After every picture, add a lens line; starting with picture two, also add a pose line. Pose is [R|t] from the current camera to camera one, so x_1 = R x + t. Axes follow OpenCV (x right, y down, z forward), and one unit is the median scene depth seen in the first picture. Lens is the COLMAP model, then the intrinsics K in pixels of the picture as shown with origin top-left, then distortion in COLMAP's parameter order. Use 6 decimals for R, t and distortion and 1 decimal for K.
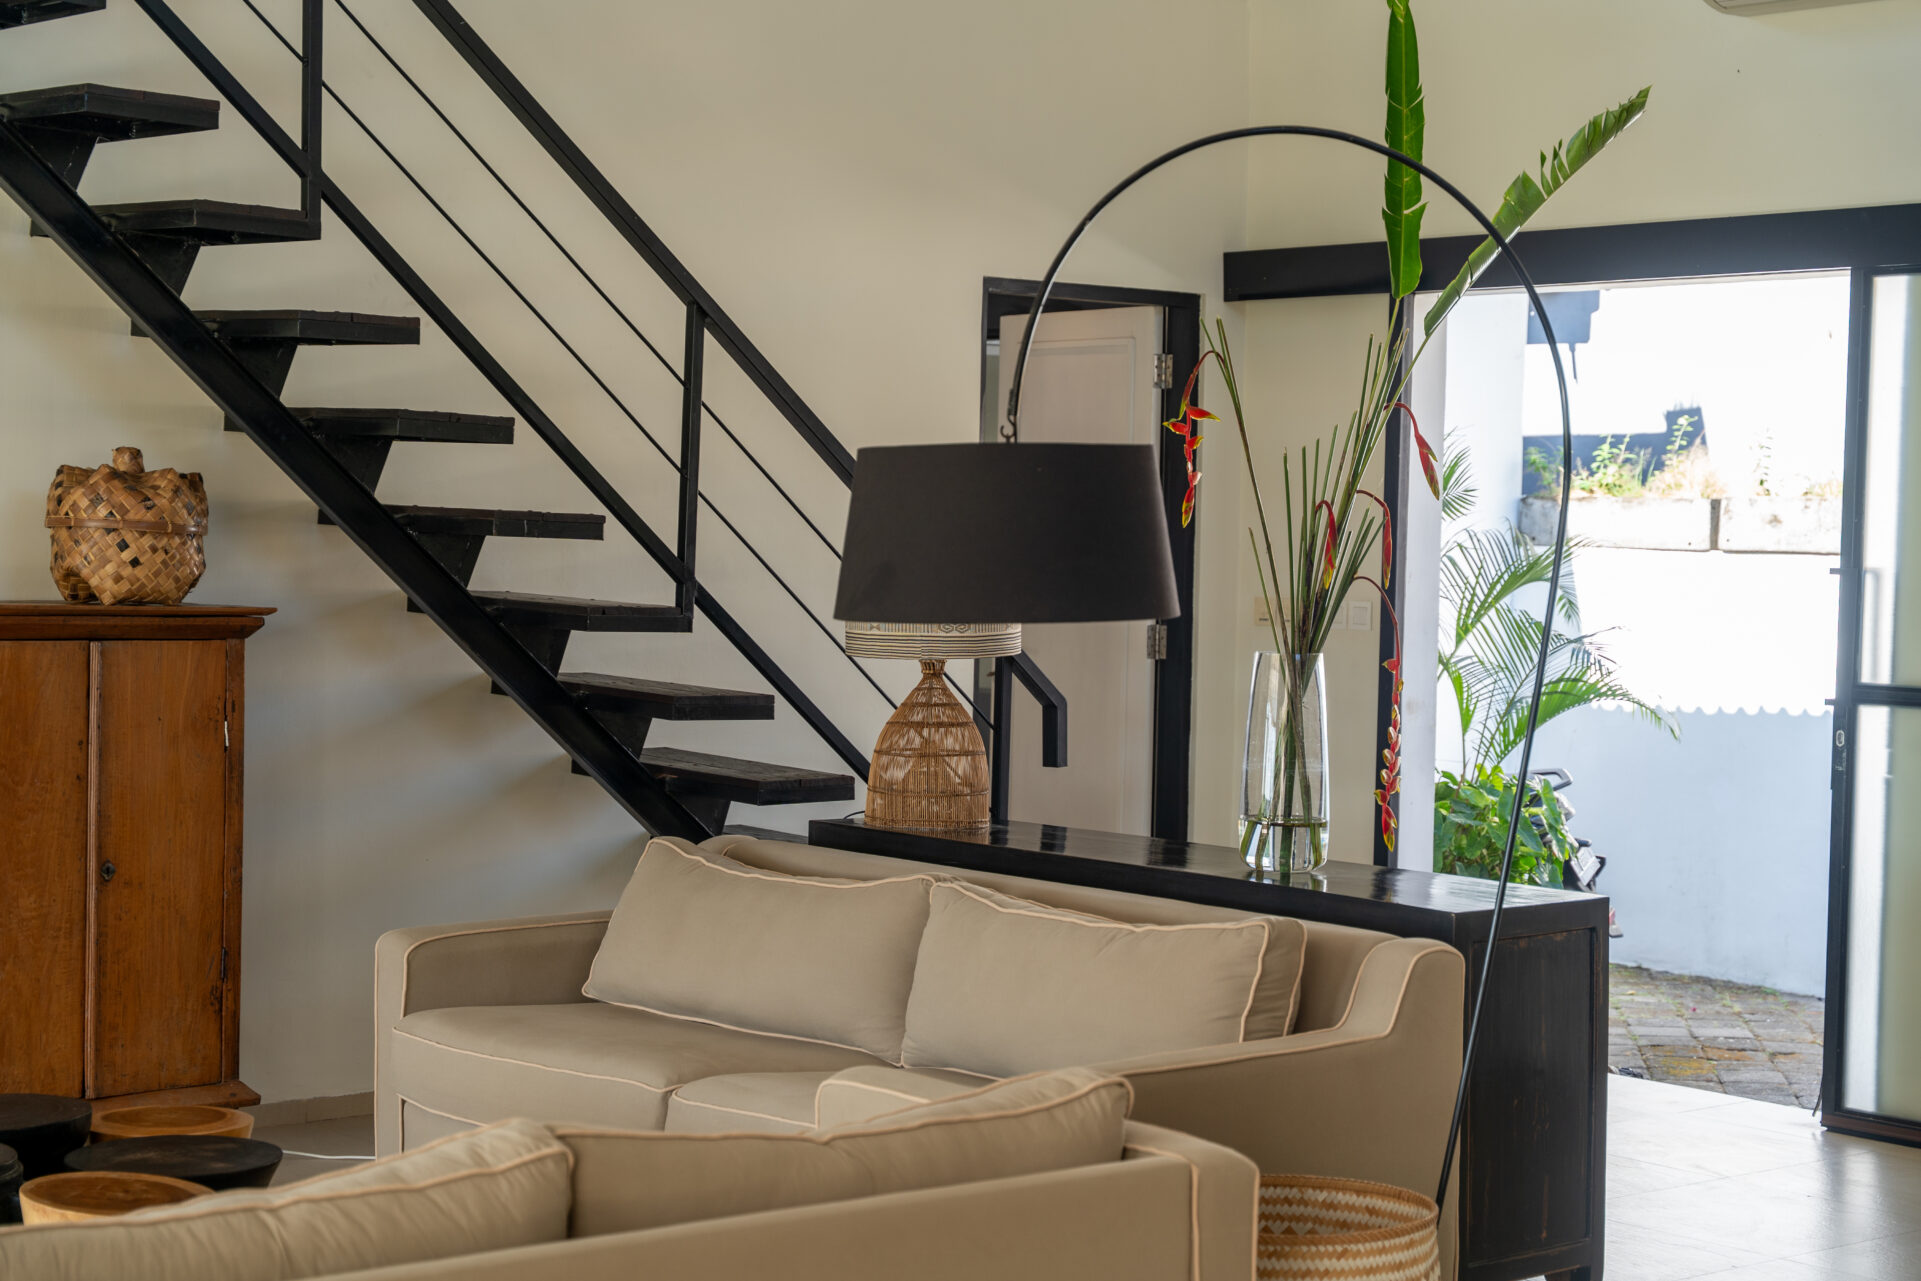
lens RADIAL K [[3190.5, 0, 960.5], [0, 3190.5, 640.5], [0, 0, 1]] dist [-0.021707, -0.084389]
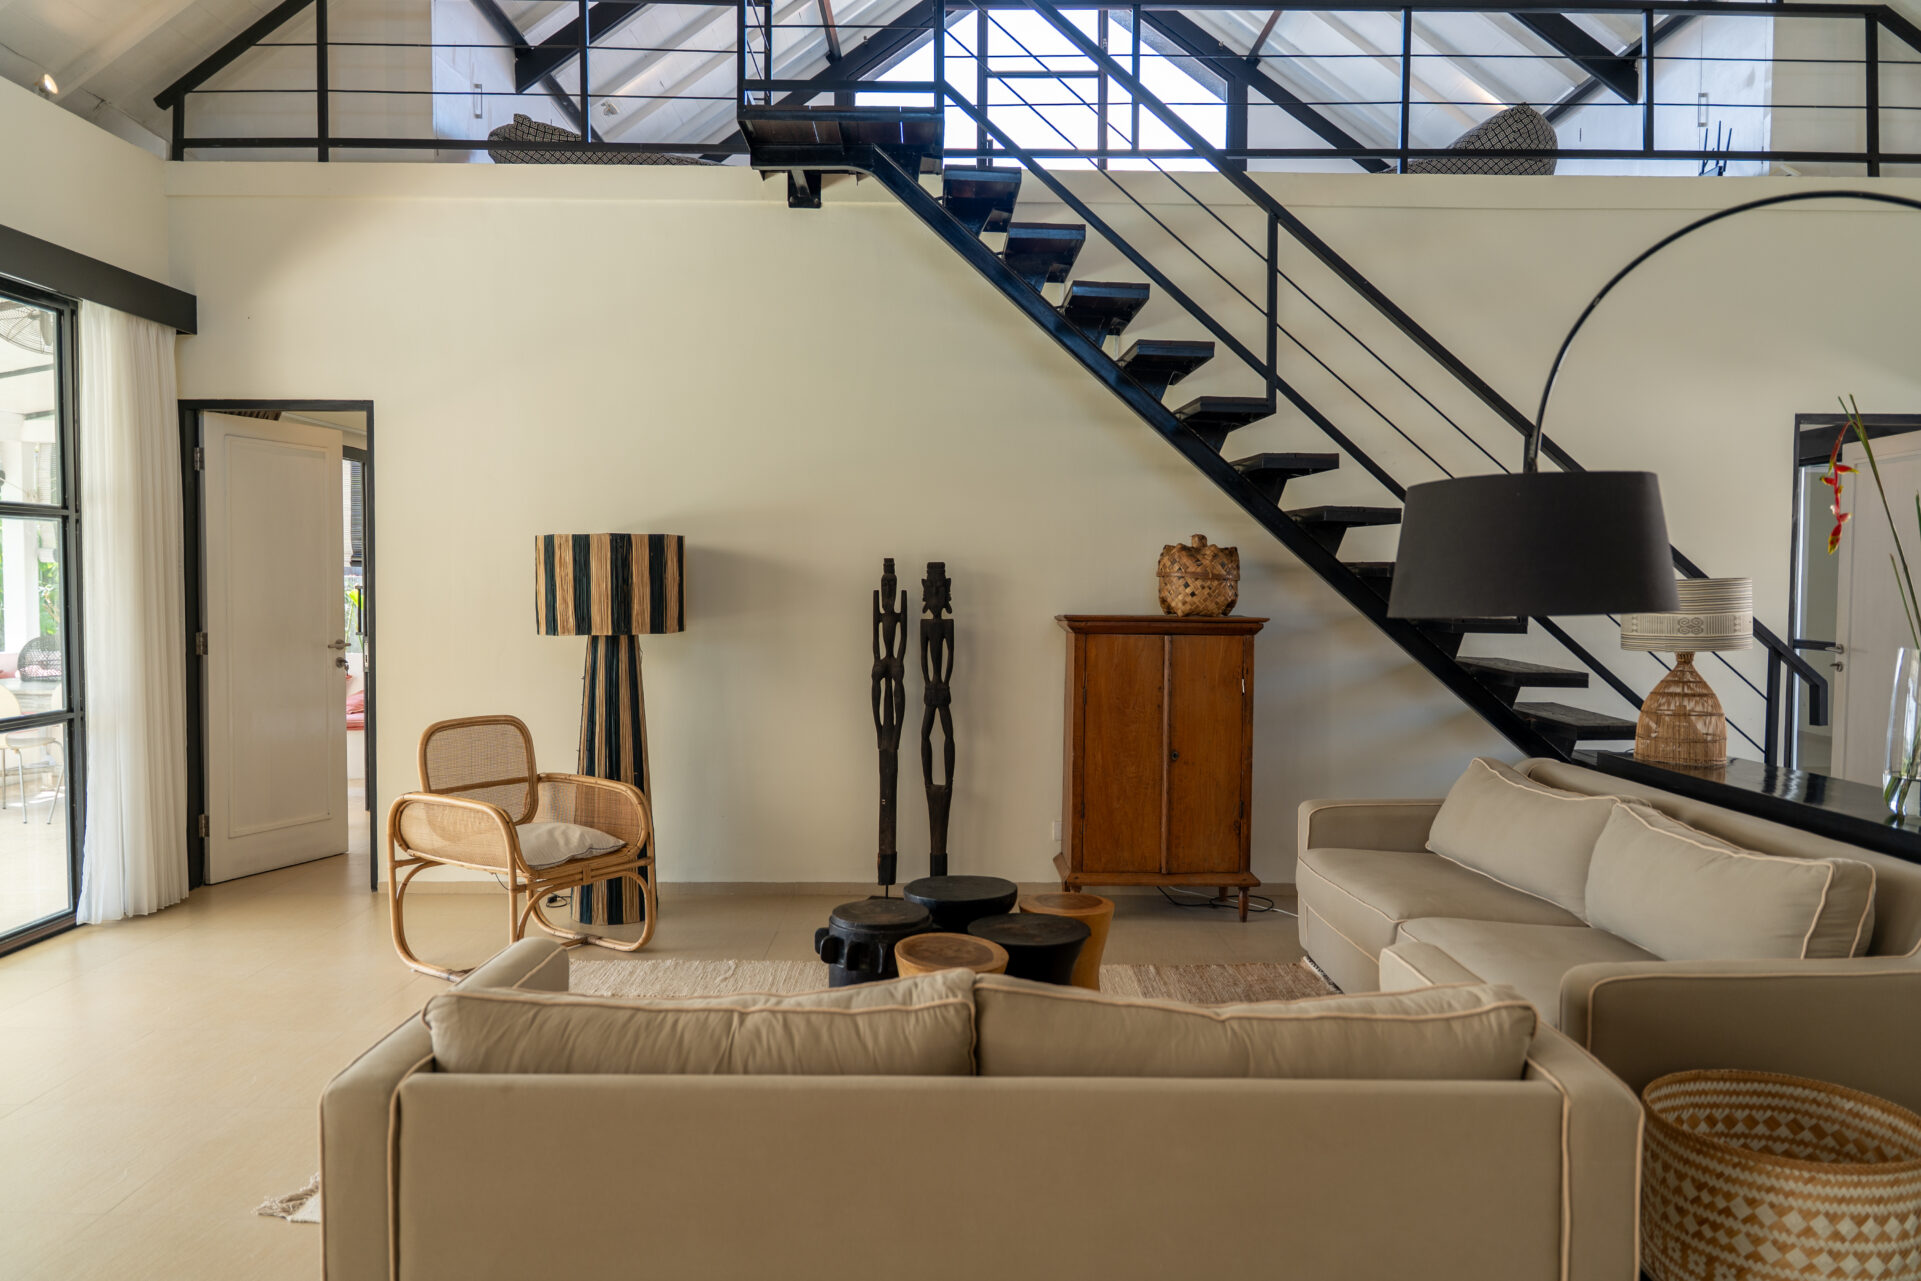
lens RADIAL K [[1279.3, 0, 960.5], [0, 1279.3, 640.5], [0, 0, 1]] dist [0.011175, -0.026430]
pose [[0.771760, 0.009666, -0.635841, 0.120932], [-0.011445, 0.999934, 0.001309, 0.003779], [0.635811, 0.006268, 0.771819, 0.323559]]
